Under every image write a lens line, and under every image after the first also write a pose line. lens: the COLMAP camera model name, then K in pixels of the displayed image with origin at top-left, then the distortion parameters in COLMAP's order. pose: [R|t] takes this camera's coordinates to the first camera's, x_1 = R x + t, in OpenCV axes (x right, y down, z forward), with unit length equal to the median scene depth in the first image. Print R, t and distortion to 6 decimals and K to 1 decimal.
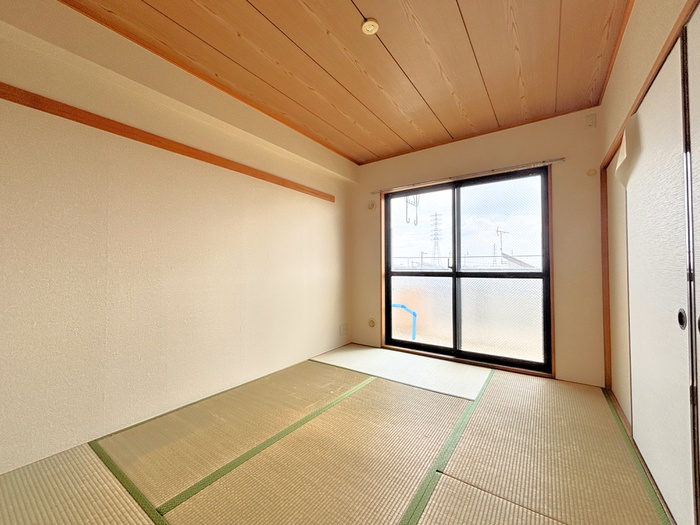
lens RADIAL K [[280.2, 0, 349.8], [0, 280.2, 262.9], [0, 0, 1]] dist [0.001542, 0.000022]
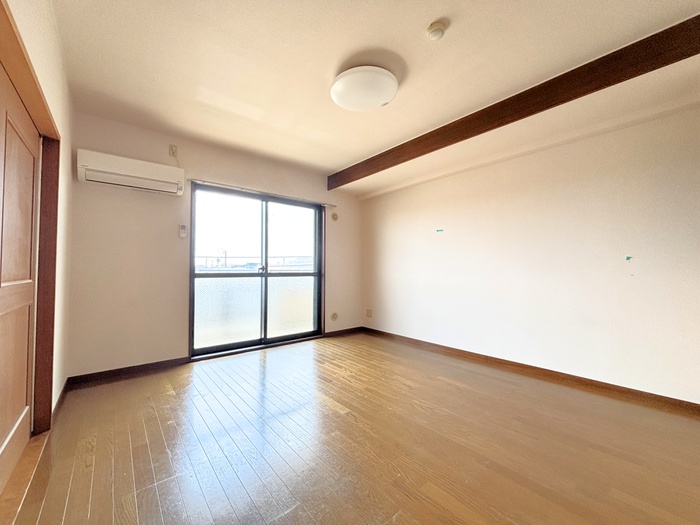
lens RADIAL K [[280.2, 0, 350.6], [0, 280.2, 265.0], [0, 0, 1]] dist [0.001542, 0.000022]
pose [[0.247094, 0.021028, 0.968763, -0.669042], [-0.022206, 0.999625, -0.016034, 0.011842], [-0.968737, -0.017551, 0.247468, 0.363434]]
